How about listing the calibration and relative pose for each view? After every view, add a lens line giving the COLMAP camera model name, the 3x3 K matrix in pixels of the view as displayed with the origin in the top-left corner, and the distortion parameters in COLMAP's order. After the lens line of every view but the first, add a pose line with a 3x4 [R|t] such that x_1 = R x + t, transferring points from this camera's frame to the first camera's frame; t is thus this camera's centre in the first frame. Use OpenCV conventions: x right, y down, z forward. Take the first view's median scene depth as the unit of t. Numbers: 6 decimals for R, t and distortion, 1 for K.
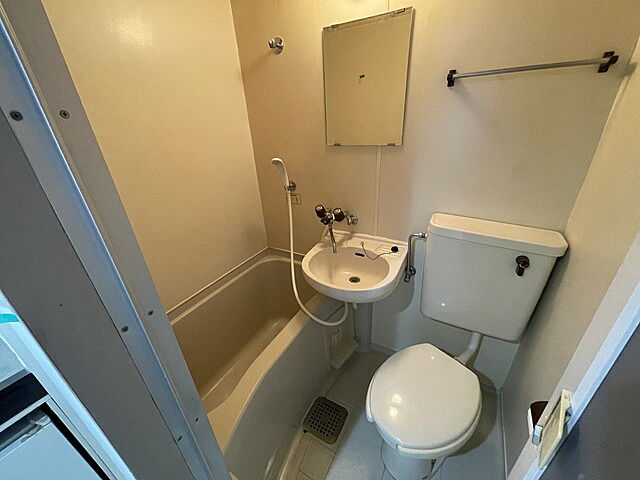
lens RADIAL K [[258.0, 0, 320.0], [0, 258.0, 240.0], [0, 0, 1]] dist [-0.002545, -0.000327]
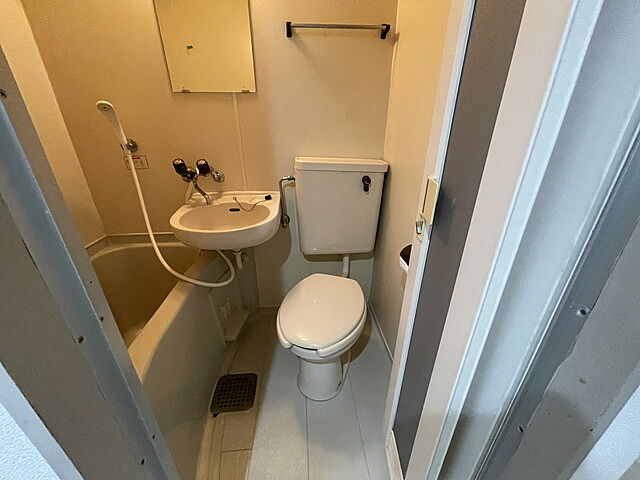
lens RADIAL K [[258.0, 0, 320.0], [0, 258.0, 240.0], [0, 0, 1]] dist [-0.002545, -0.000327]
pose [[0.828883, -0.185260, 0.527857, -0.114496], [0.206475, 0.978265, 0.019115, 0.221177], [-0.519925, 0.093145, 0.849118, 0.024403]]
